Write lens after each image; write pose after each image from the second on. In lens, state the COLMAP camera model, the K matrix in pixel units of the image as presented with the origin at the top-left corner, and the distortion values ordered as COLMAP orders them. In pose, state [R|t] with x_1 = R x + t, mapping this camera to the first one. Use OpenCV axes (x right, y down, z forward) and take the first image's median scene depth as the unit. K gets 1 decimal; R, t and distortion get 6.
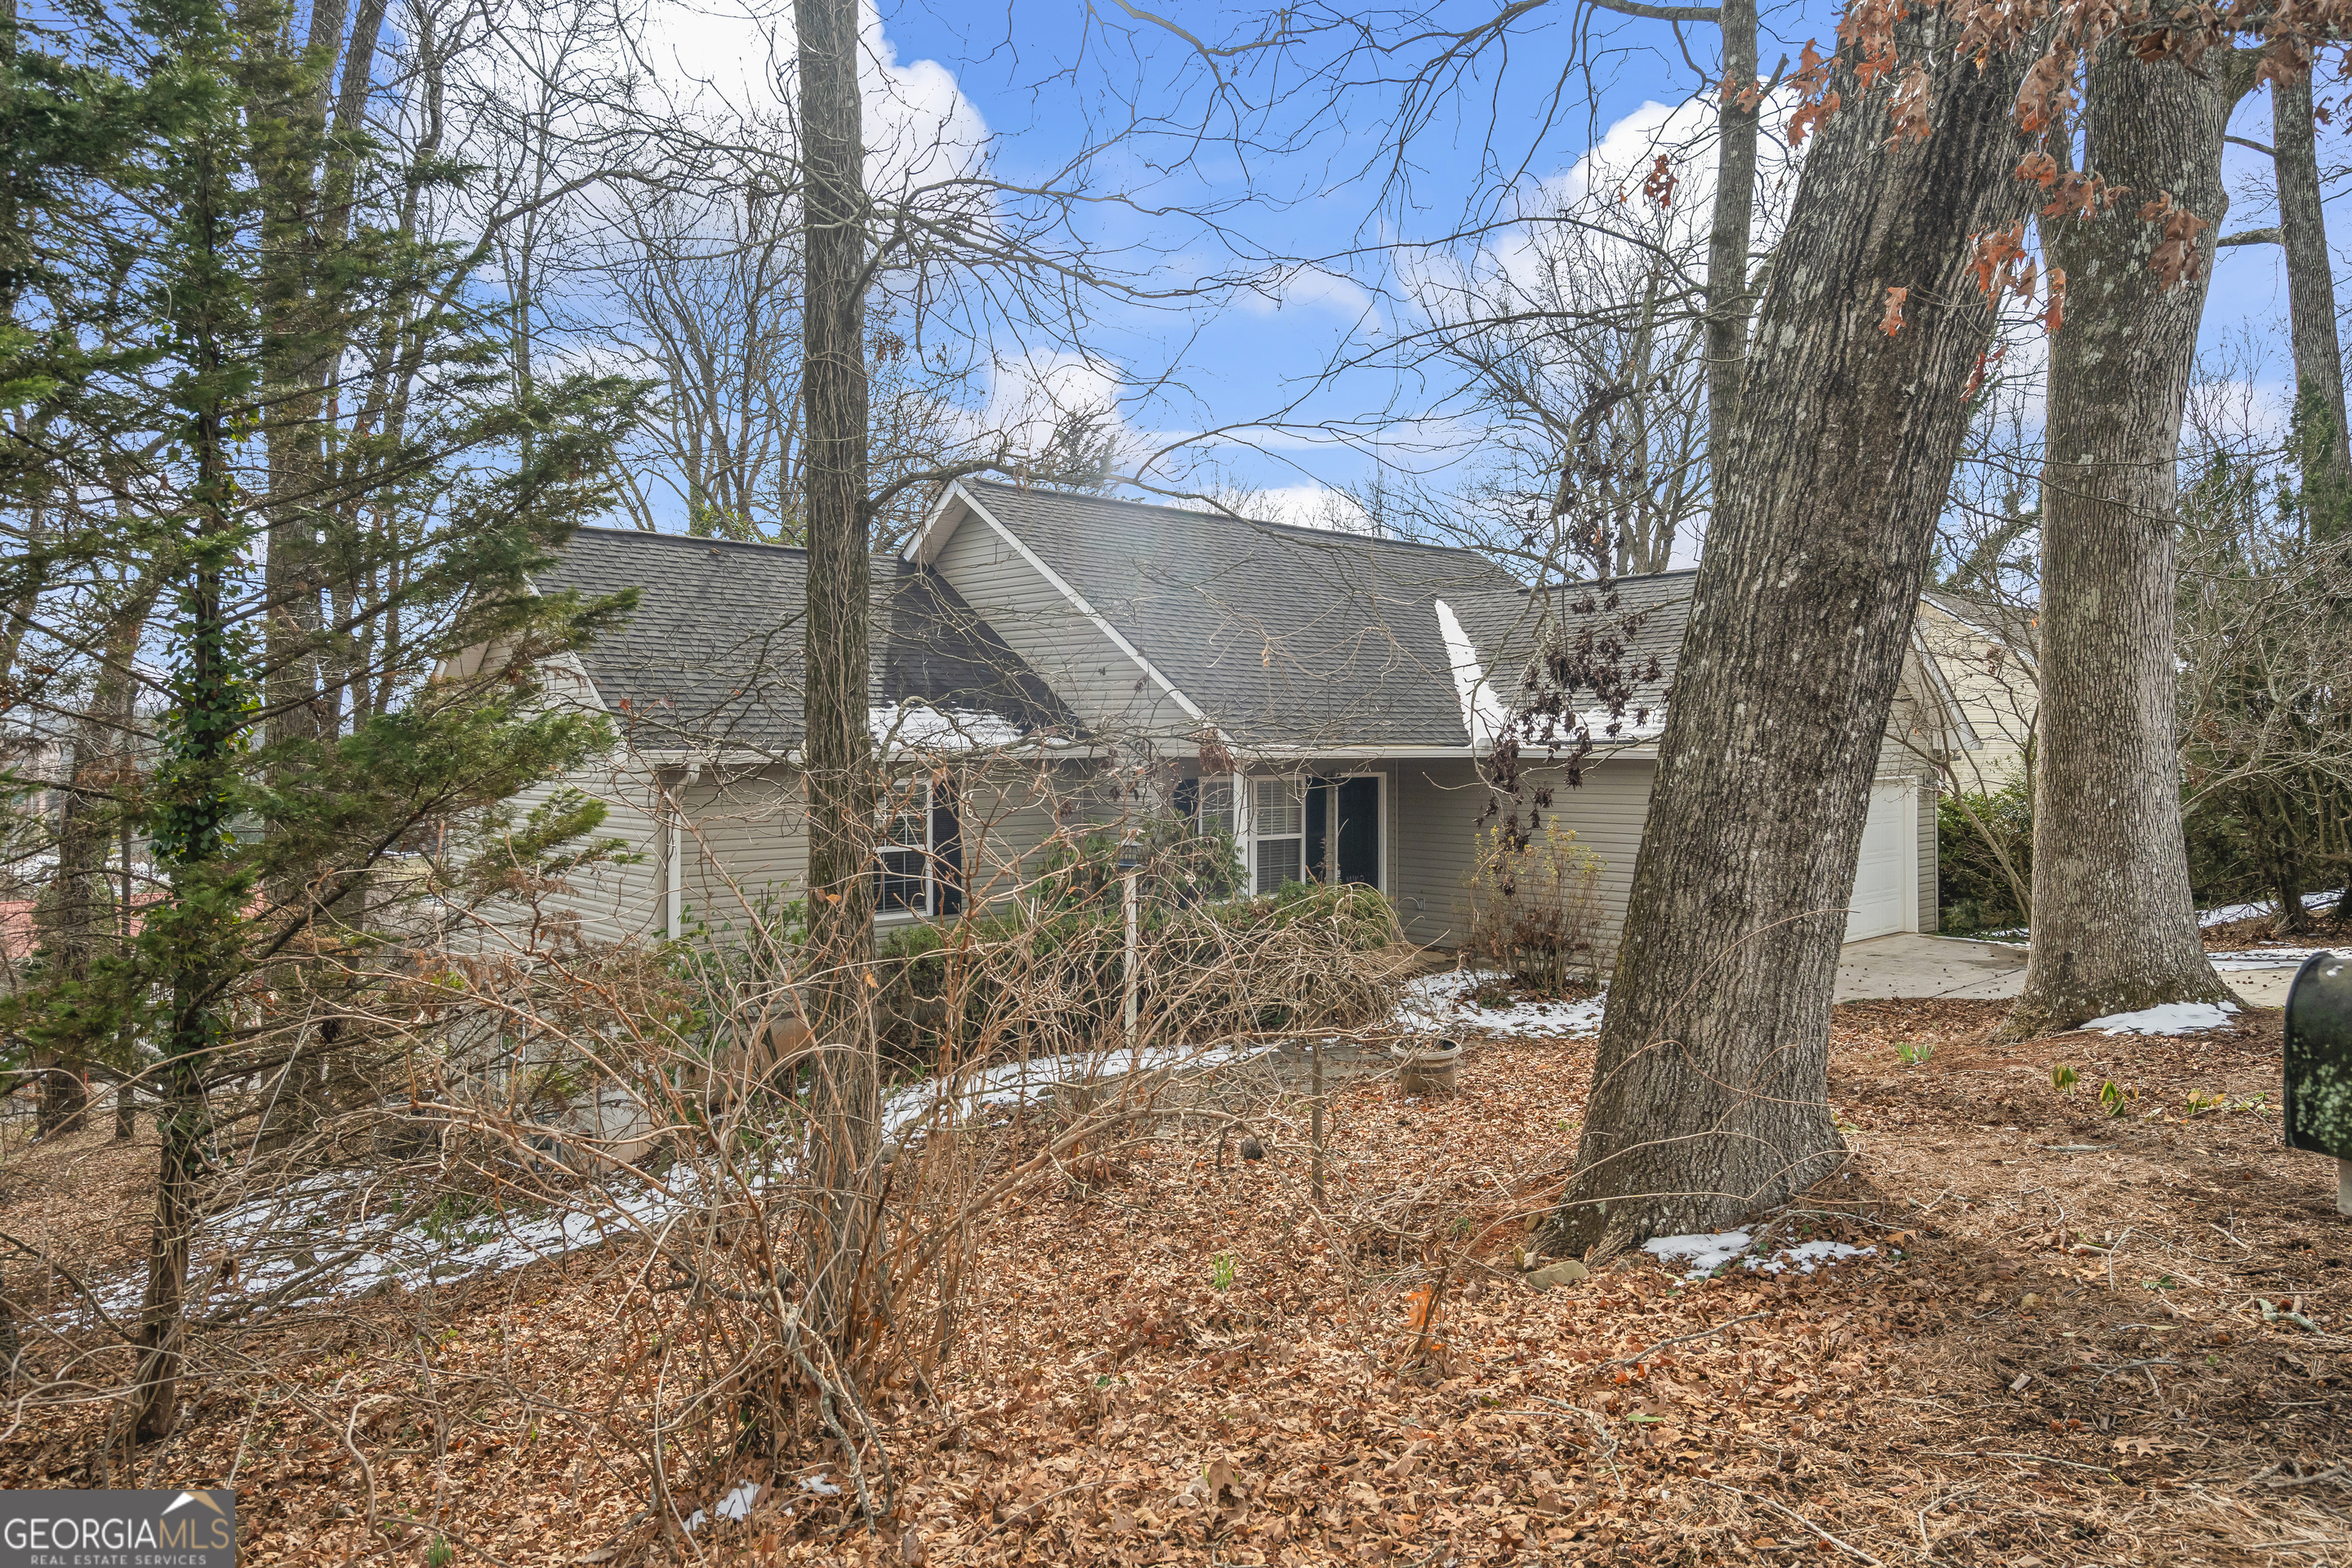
lens RADIAL K [[1072.0, 0, 1176.0], [0, 1072.0, 804.3], [0, 0, 1]] dist [0.000638, 0.000028]
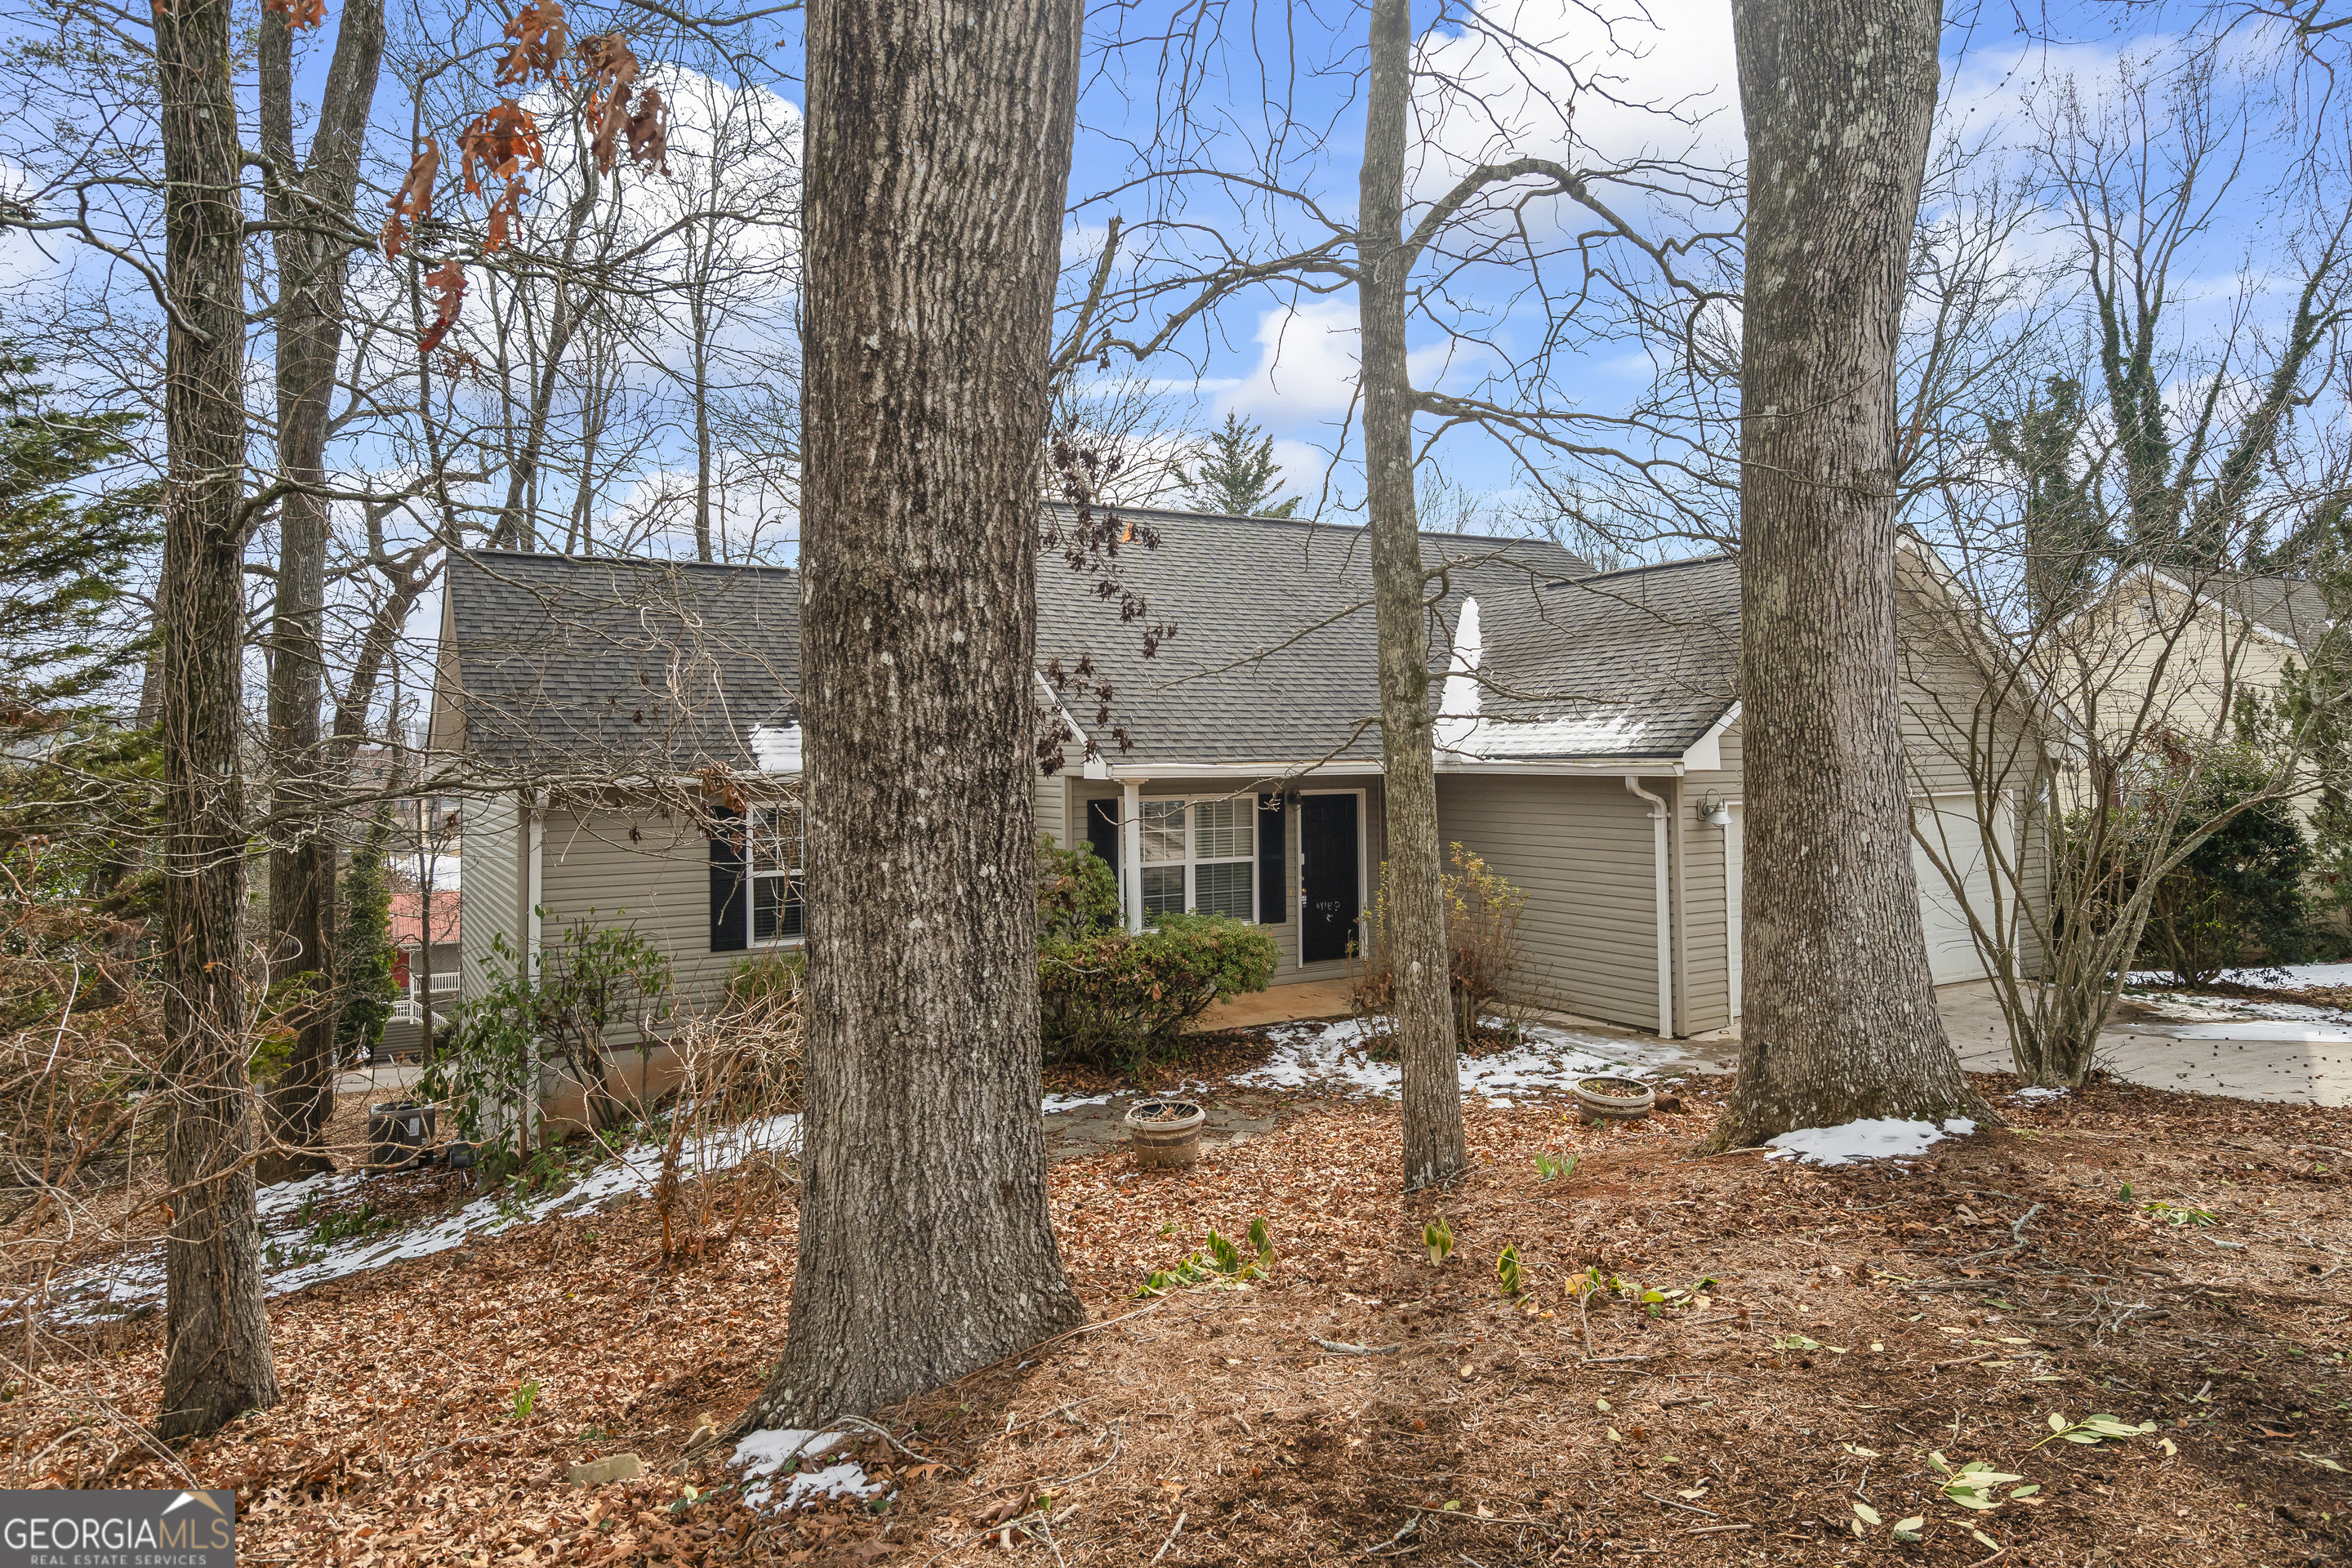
lens RADIAL K [[1100.1, 0, 1206.4], [0, 1100.1, 778.7], [0, 0, 1]] dist [0.001535, 0.000978]
pose [[0.988562, -0.004991, -0.150732, 0.581538], [0.000627, 0.999580, -0.028984, -0.031570], [0.150813, 0.028558, 0.988150, 0.155831]]
